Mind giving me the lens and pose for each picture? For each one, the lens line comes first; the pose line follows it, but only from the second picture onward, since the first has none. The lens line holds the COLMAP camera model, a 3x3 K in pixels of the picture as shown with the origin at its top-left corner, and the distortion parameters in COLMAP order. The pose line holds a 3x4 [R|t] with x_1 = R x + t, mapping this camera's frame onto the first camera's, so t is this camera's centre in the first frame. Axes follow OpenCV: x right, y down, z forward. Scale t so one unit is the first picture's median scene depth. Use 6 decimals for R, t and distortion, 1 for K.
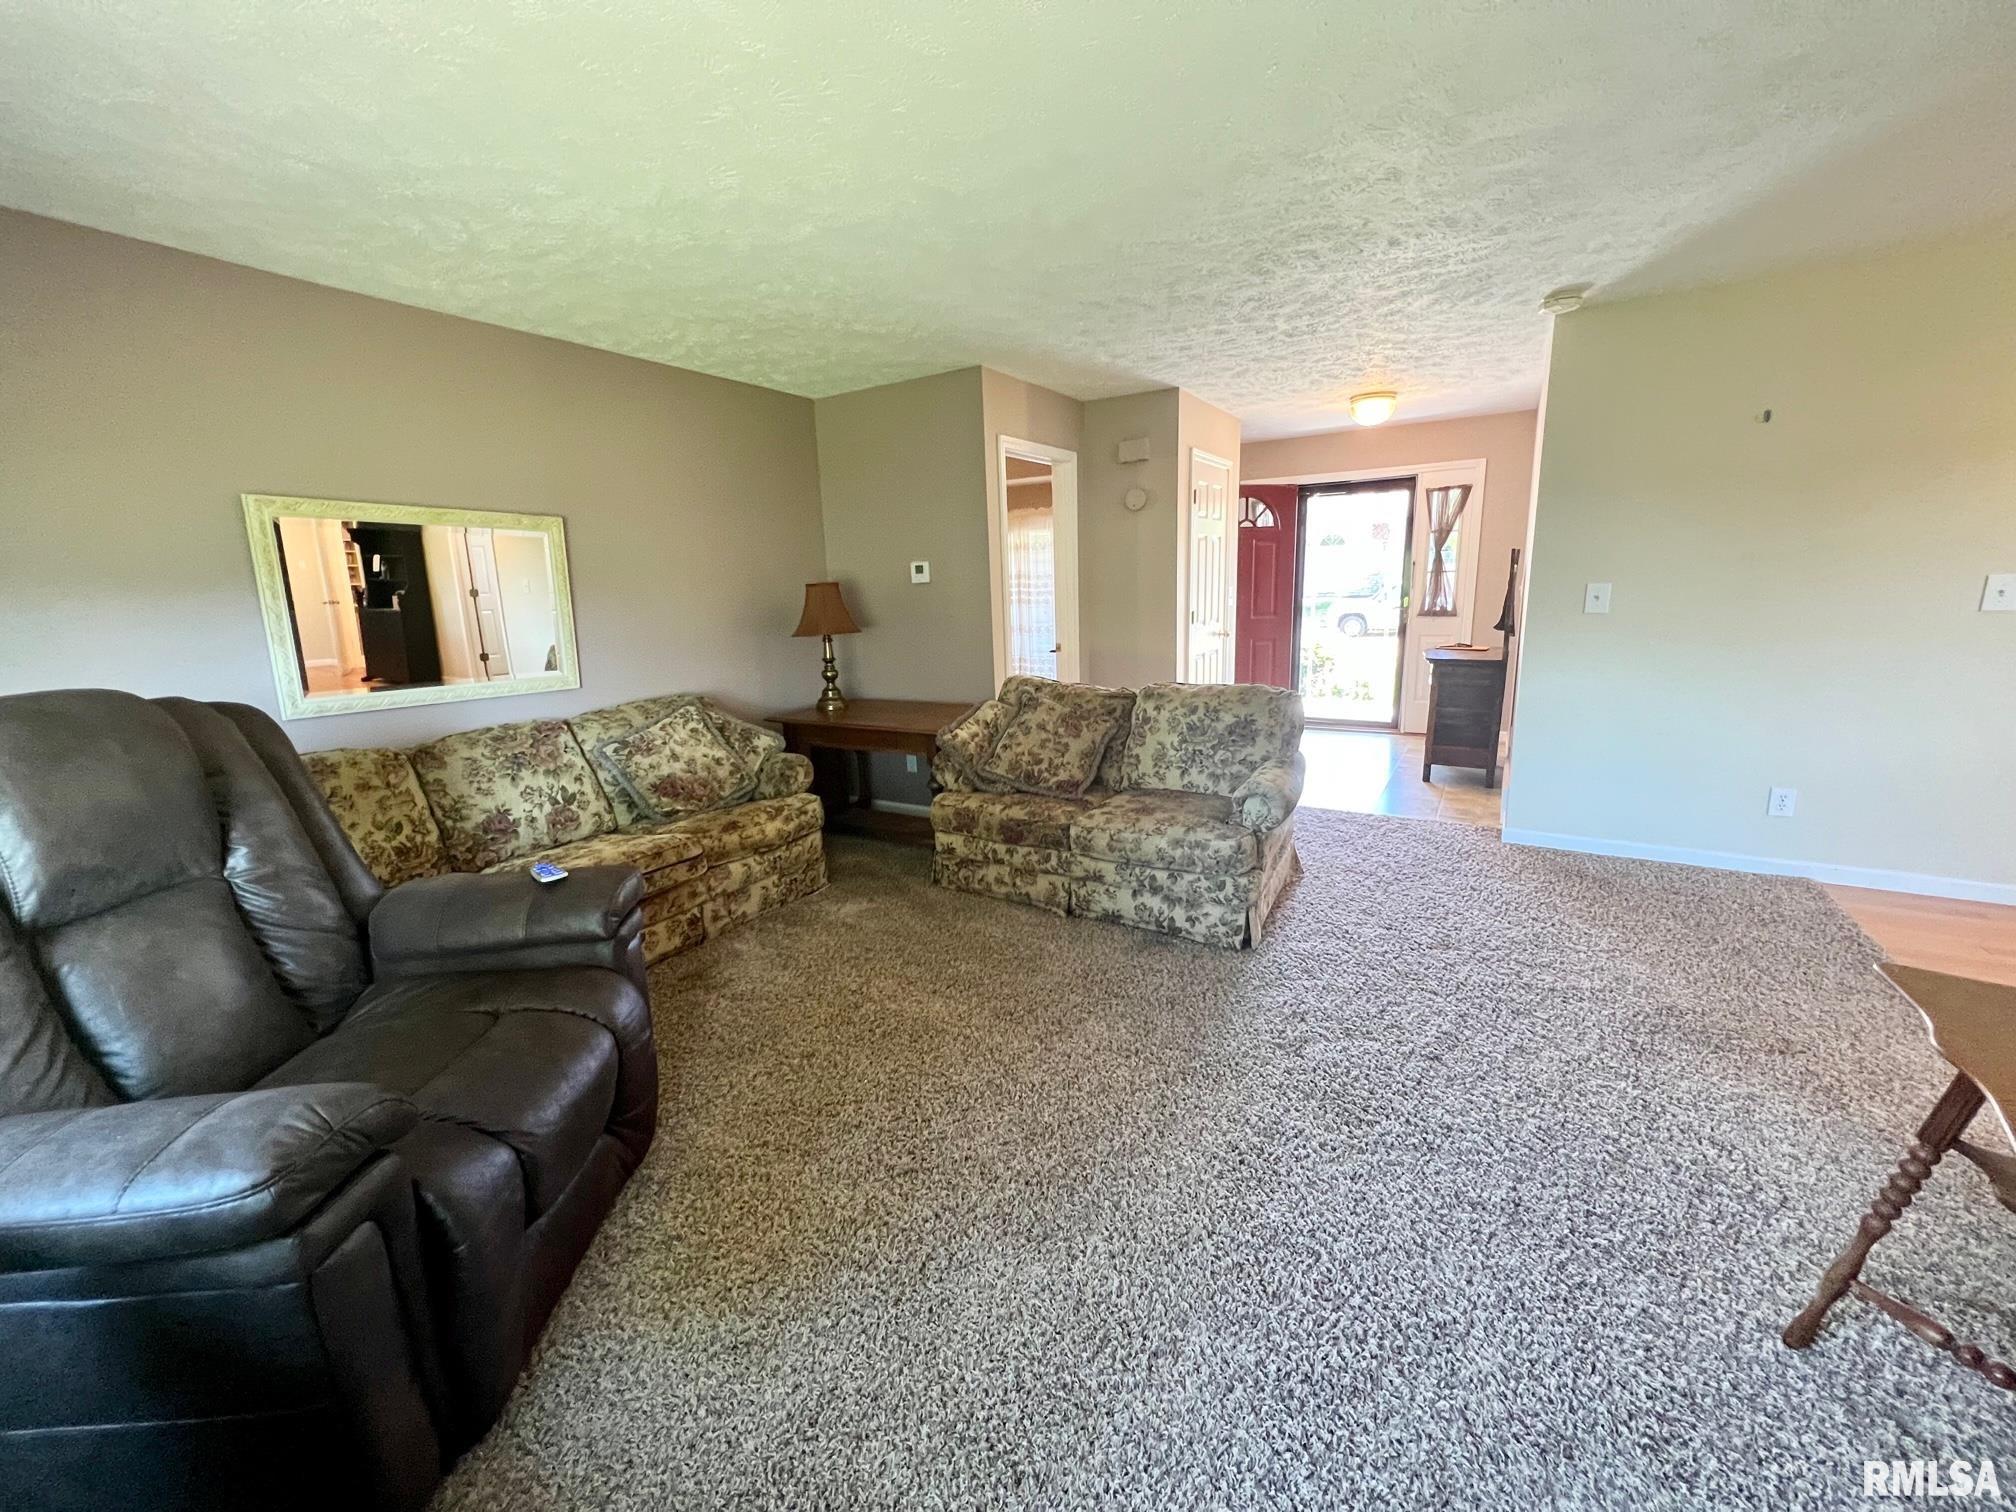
lens RADIAL K [[807.7, 0, 1013.7], [0, 807.7, 742.2], [0, 0, 1]] dist [0.000343, 0.000521]
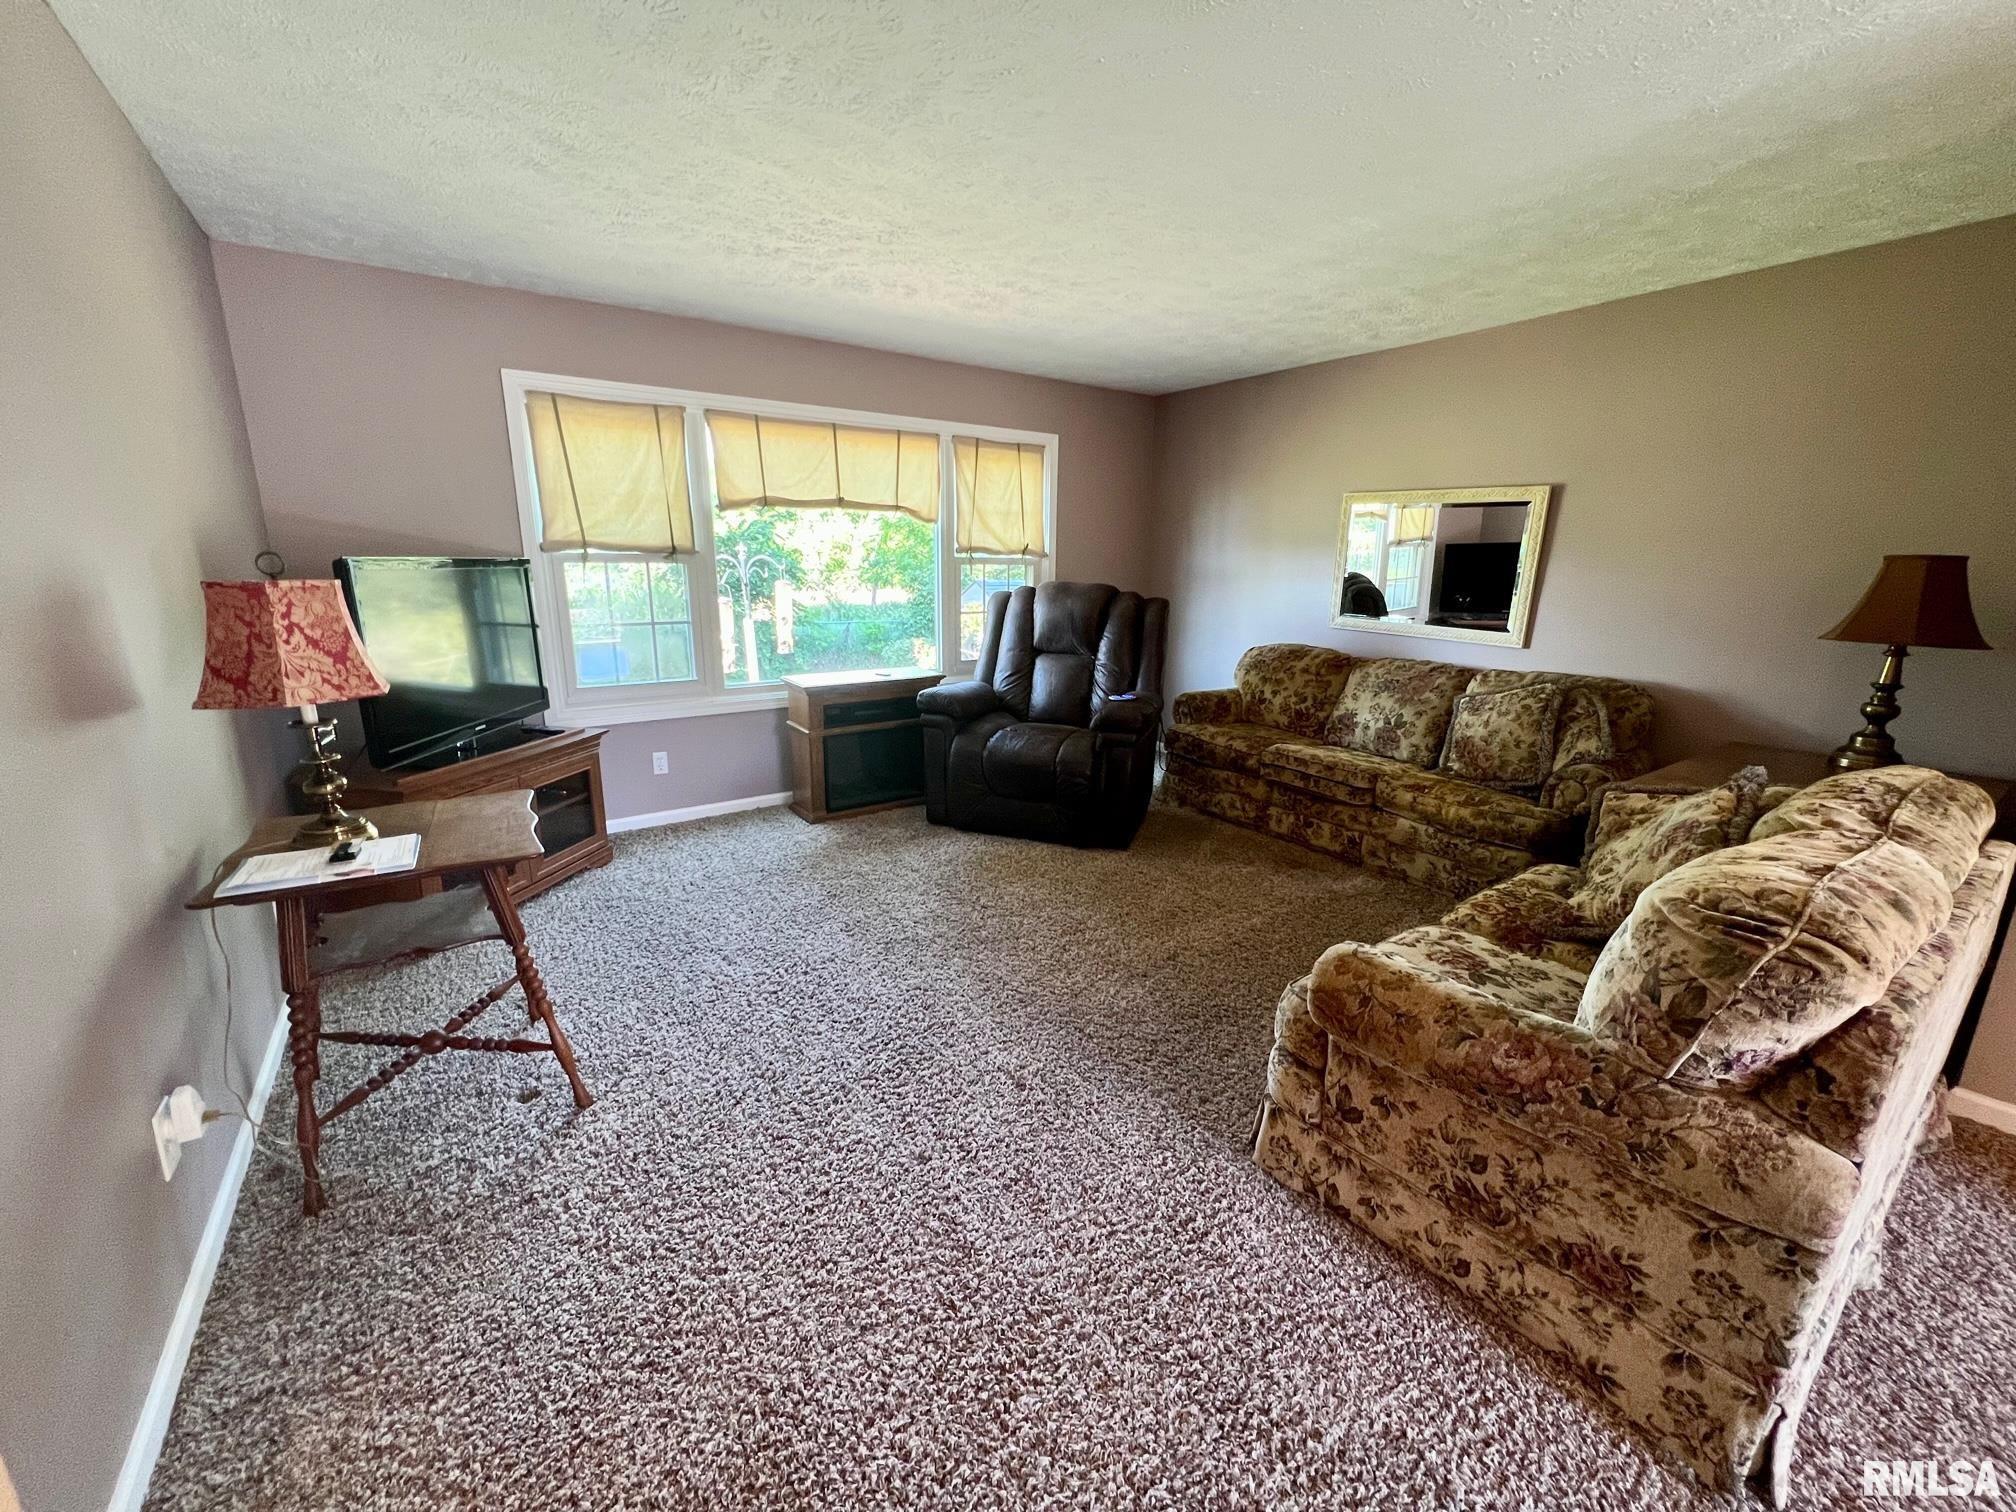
lens RADIAL K [[807.7, 0, 1006.9], [0, 807.7, 751.9], [0, 0, 1]] dist [0.000343, 0.000521]
pose [[-0.399797, 0.239099, -0.884870, 0.411644], [-0.182665, 0.925232, 0.332536, -0.099800], [0.898218, 0.294581, -0.326229, 0.456189]]
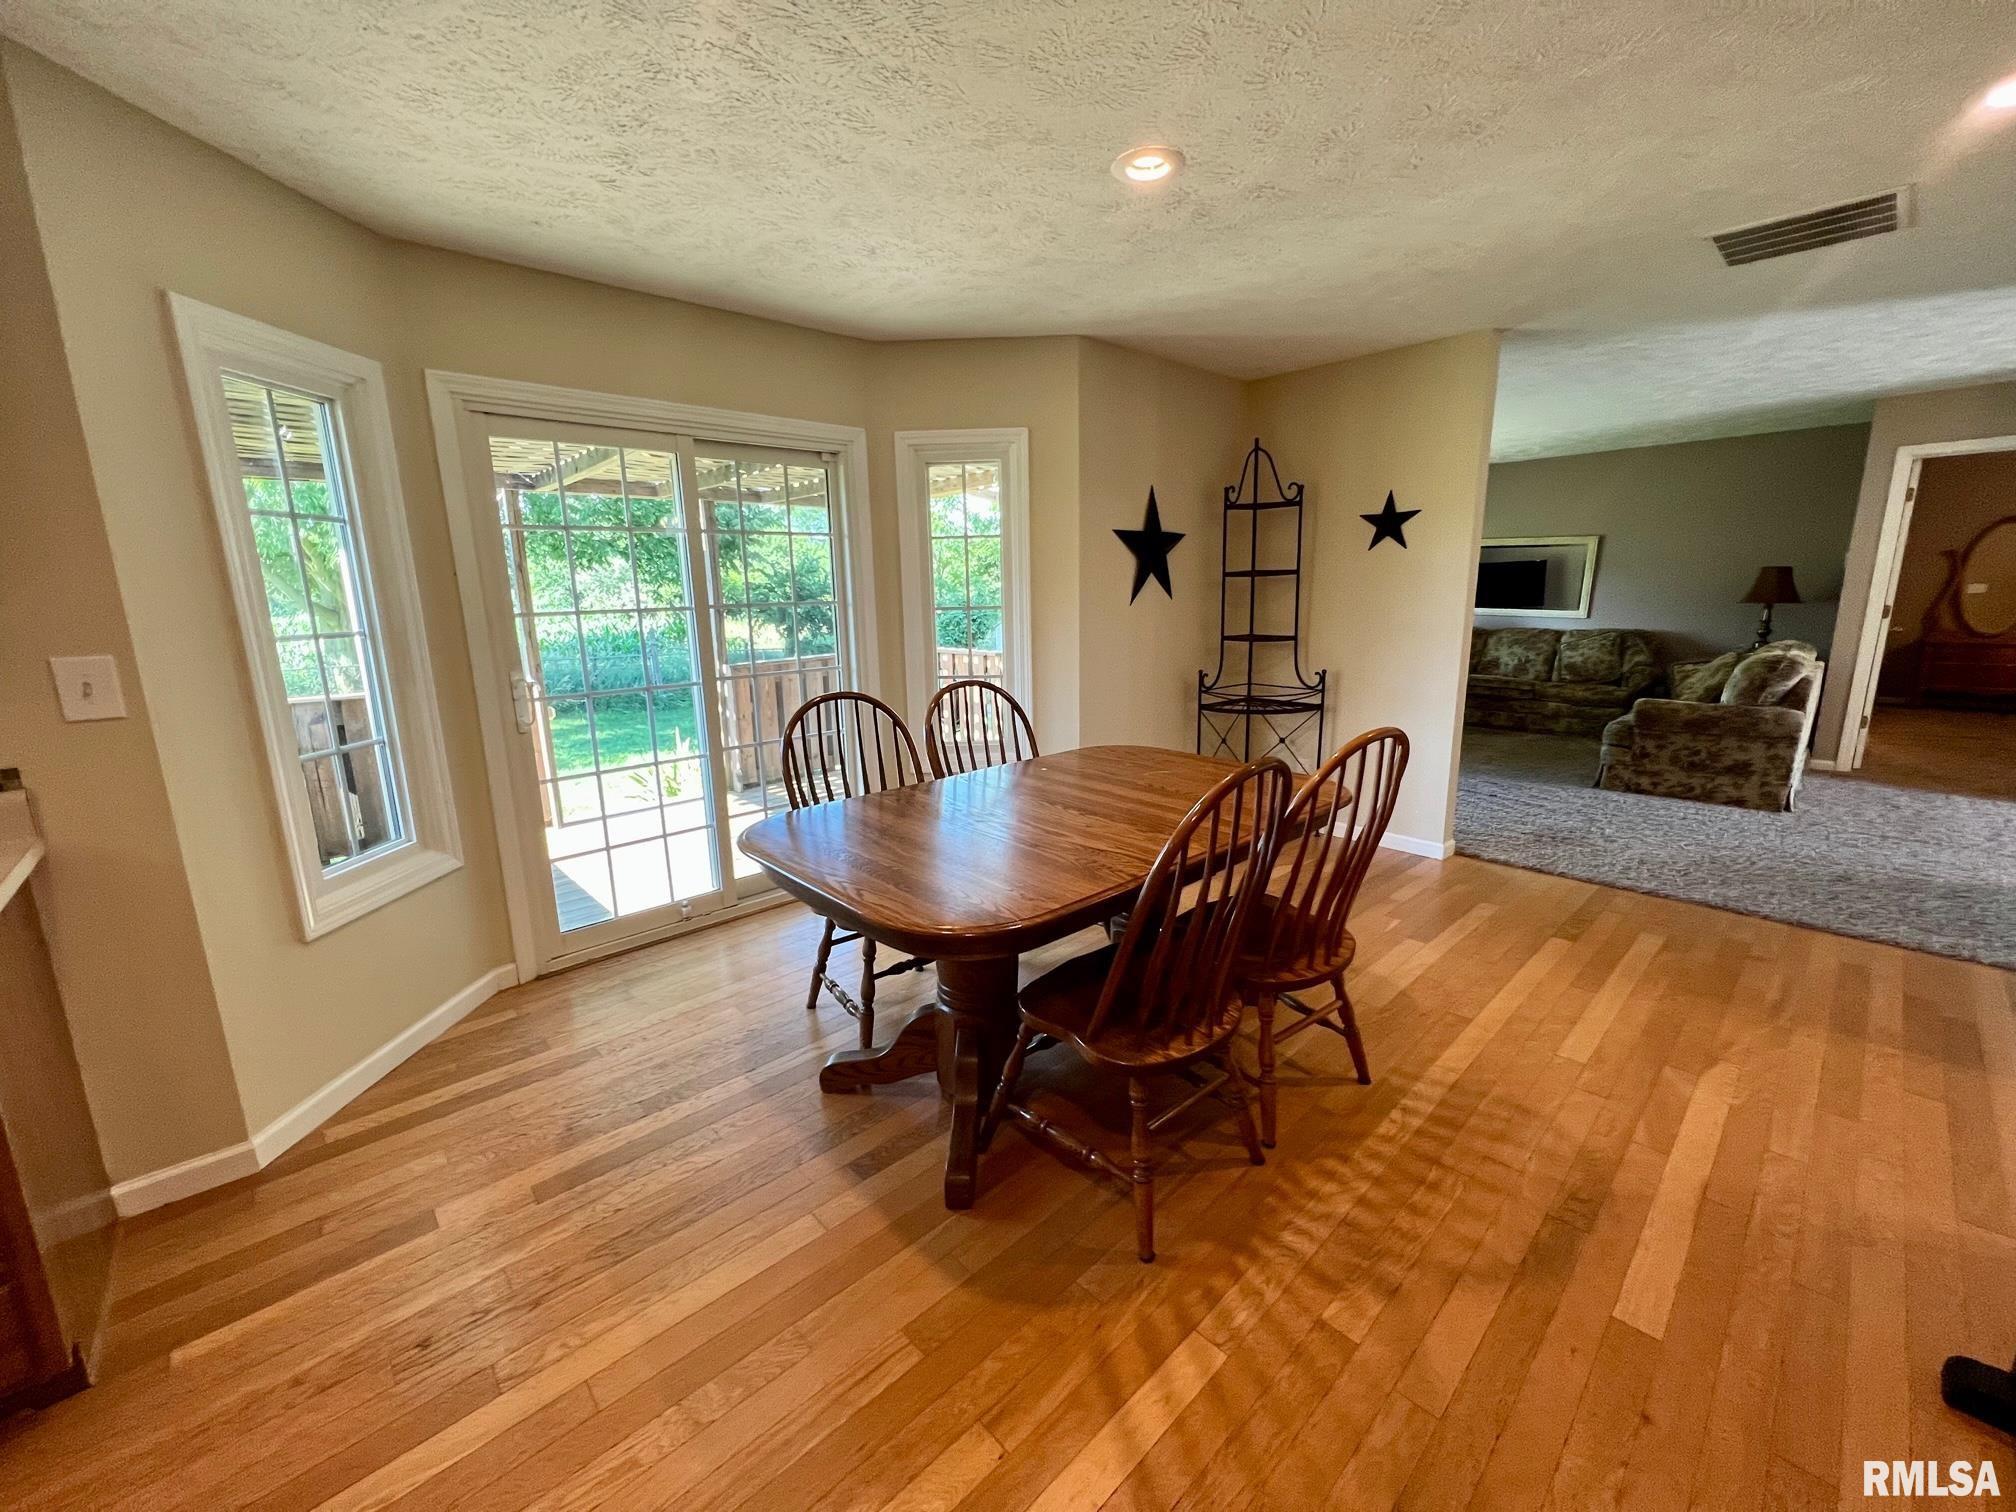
lens RADIAL K [[807.7, 0, 1004.7], [0, 807.7, 751.7], [0, 0, 1]] dist [0.000343, 0.000521]
pose [[-0.267694, 0.231050, -0.935391, 1.096111], [-0.167069, 0.944985, 0.281232, -0.045263], [0.948909, 0.231559, -0.214365, 0.065098]]
